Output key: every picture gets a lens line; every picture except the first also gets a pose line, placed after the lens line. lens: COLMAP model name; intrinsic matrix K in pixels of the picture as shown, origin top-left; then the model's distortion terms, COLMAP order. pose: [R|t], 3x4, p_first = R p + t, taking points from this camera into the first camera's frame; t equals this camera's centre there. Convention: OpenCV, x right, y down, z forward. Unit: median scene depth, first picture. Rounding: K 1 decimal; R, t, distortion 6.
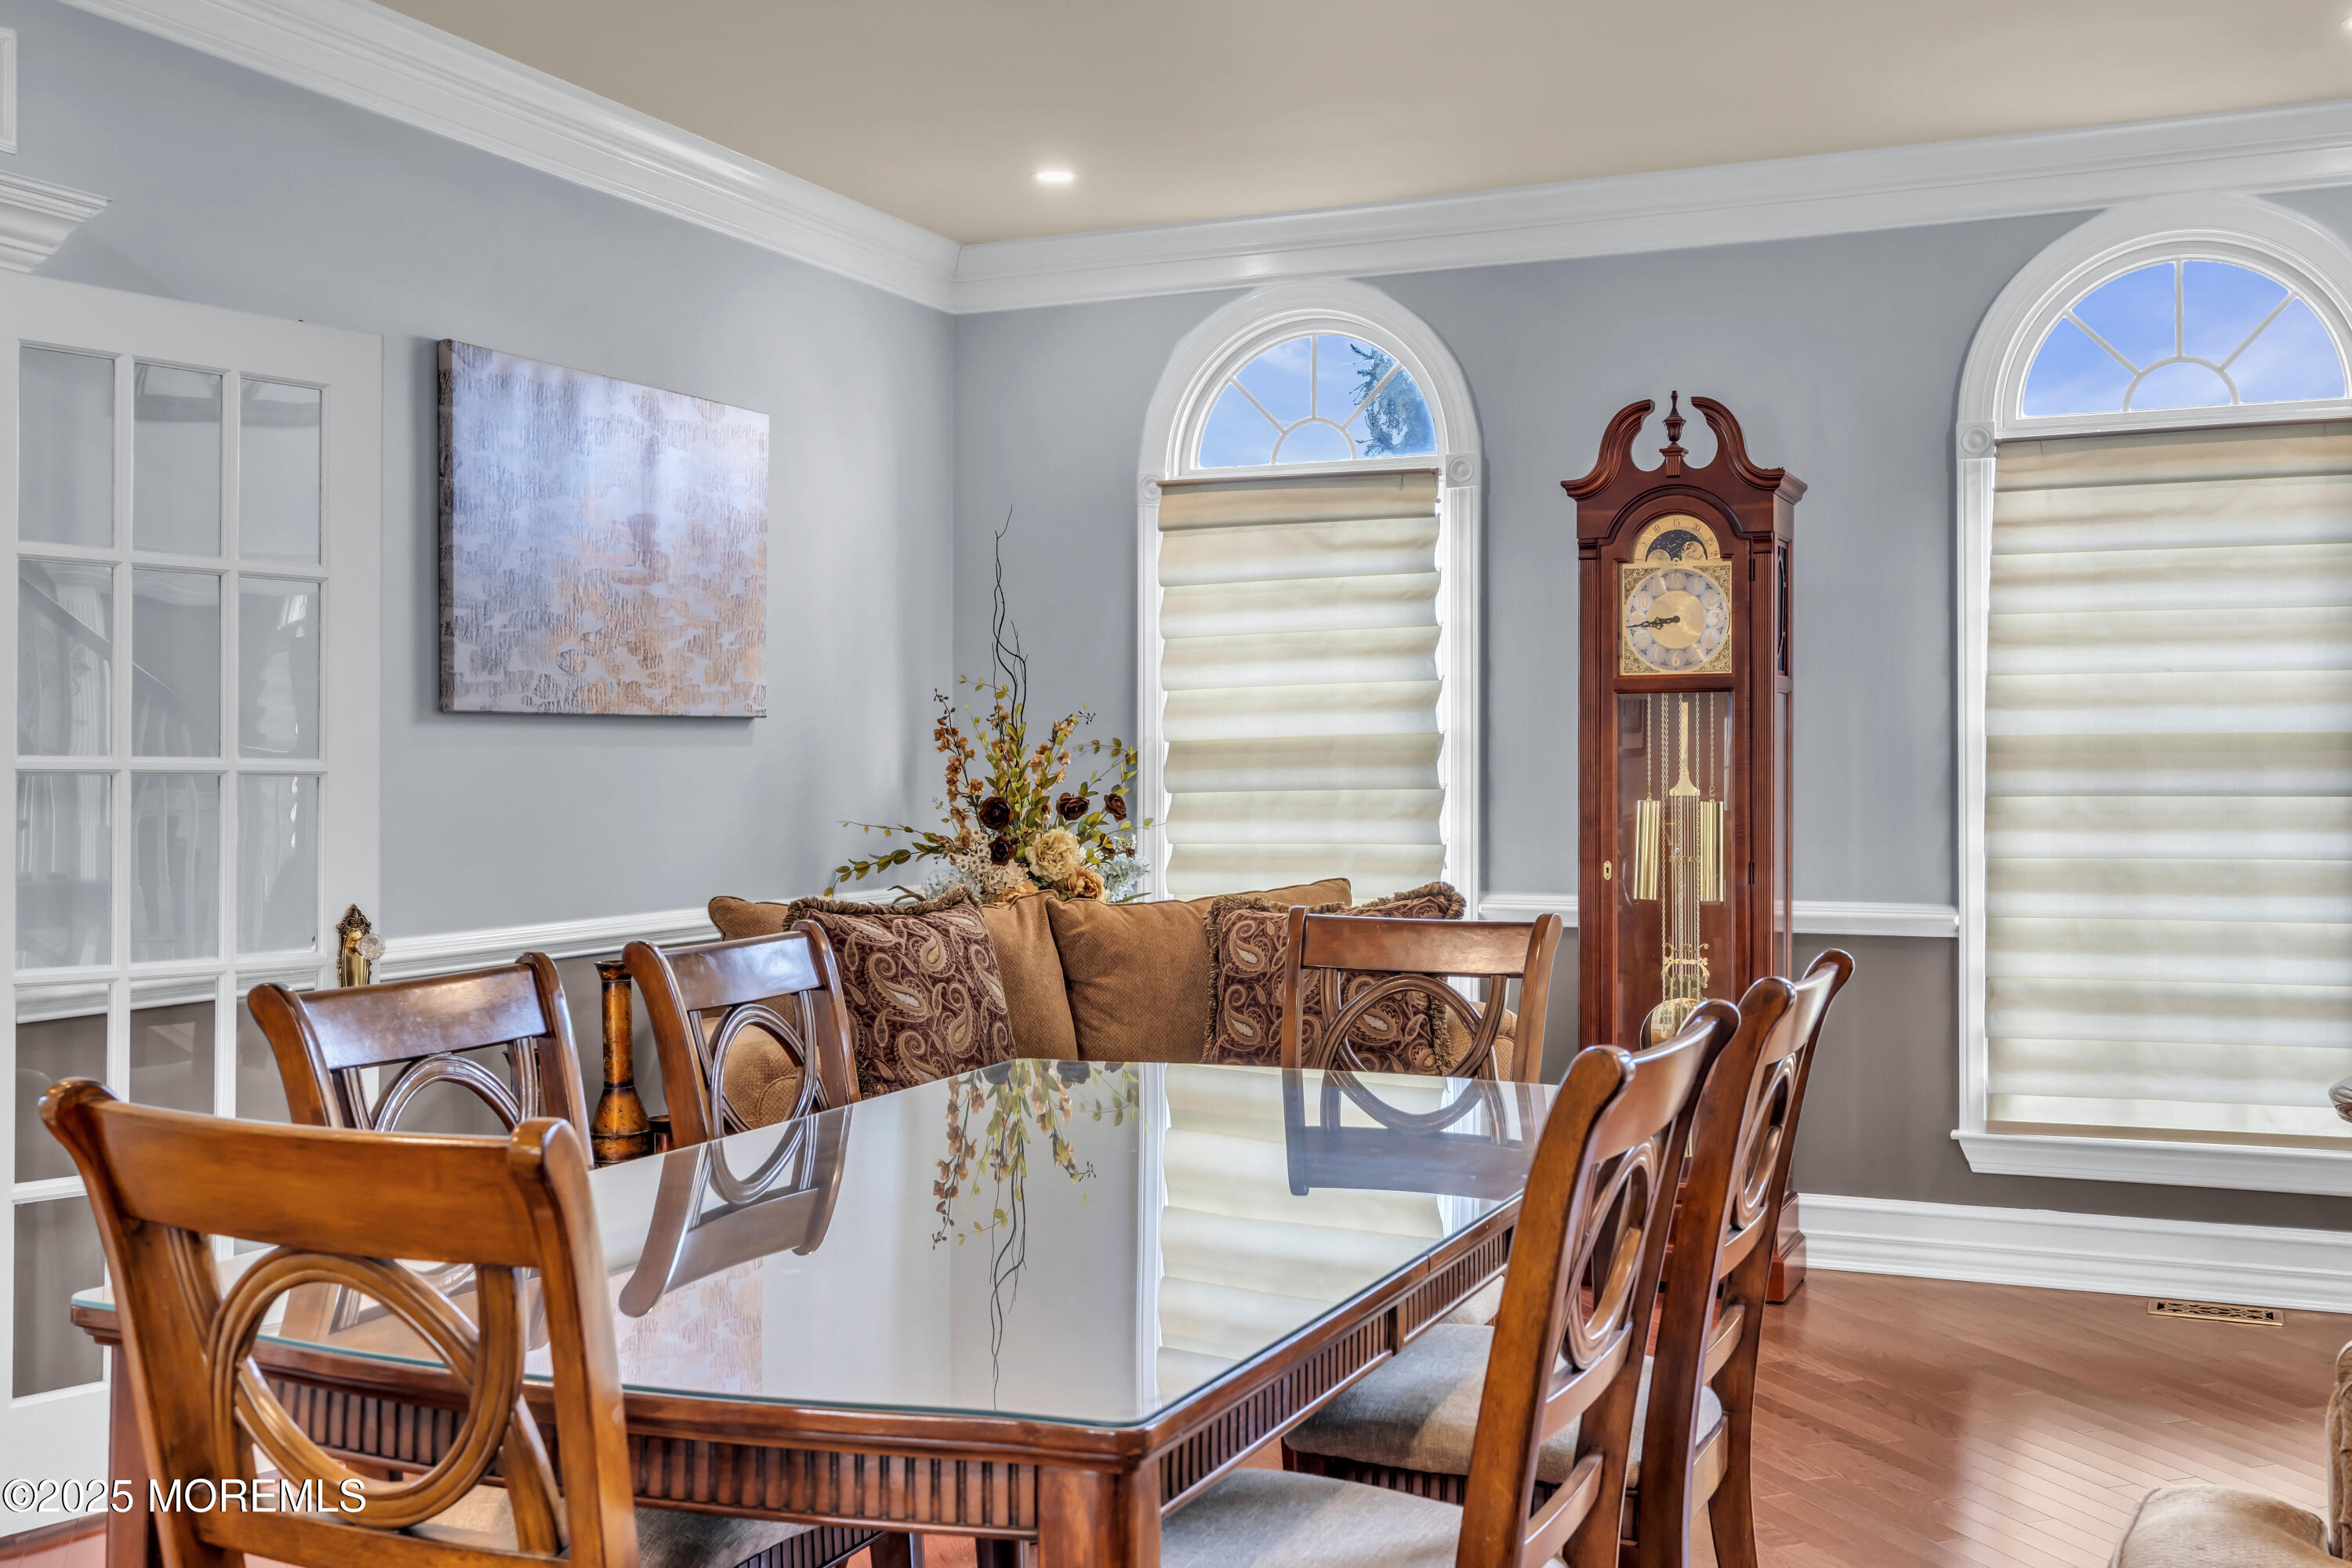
lens RADIAL K [[2269.7, 0, 1181.6], [0, 2269.7, 746.3], [0, 0, 1]] dist [0.008730, -0.004416]
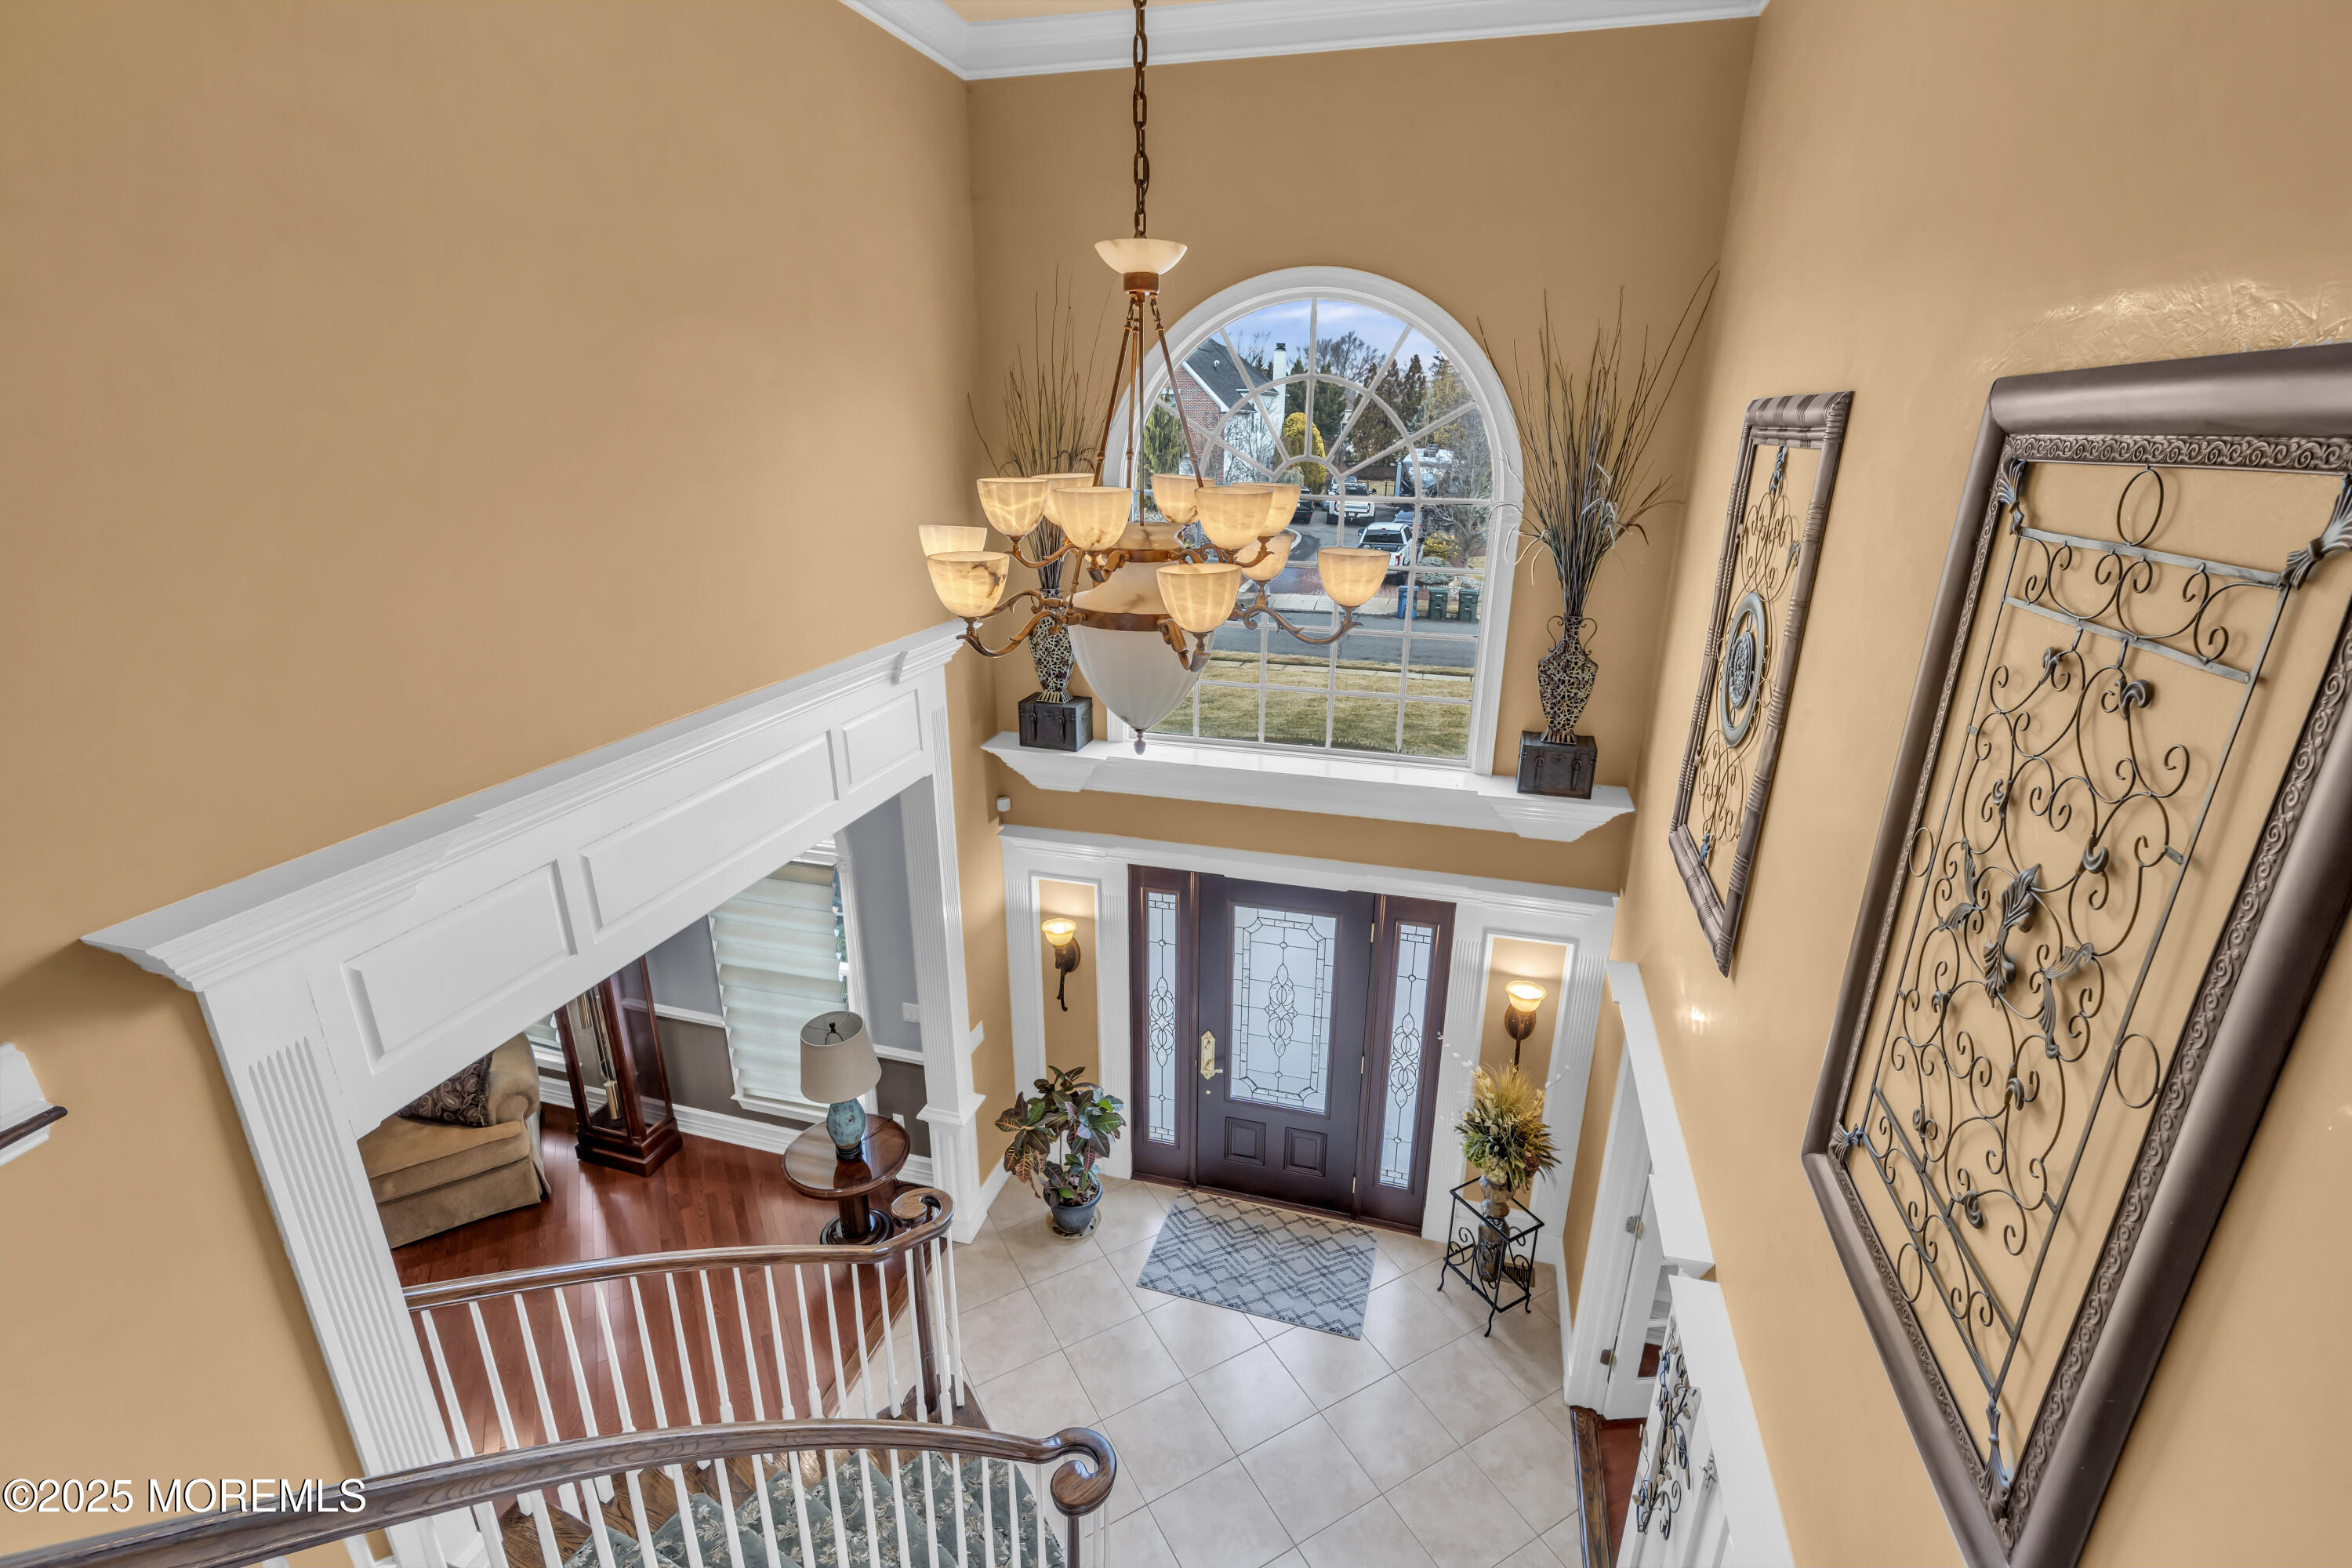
lens RADIAL K [[1048.0, 0, 1156.1], [0, 1048.0, 779.1], [0, 0, 1]] dist [-0.013116, 0.008768]
pose [[0.991419, -0.037671, 0.125177, 0.679566], [-0.007078, 0.940702, 0.339160, -0.573650], [-0.130531, -0.337136, 0.932363, -0.047955]]
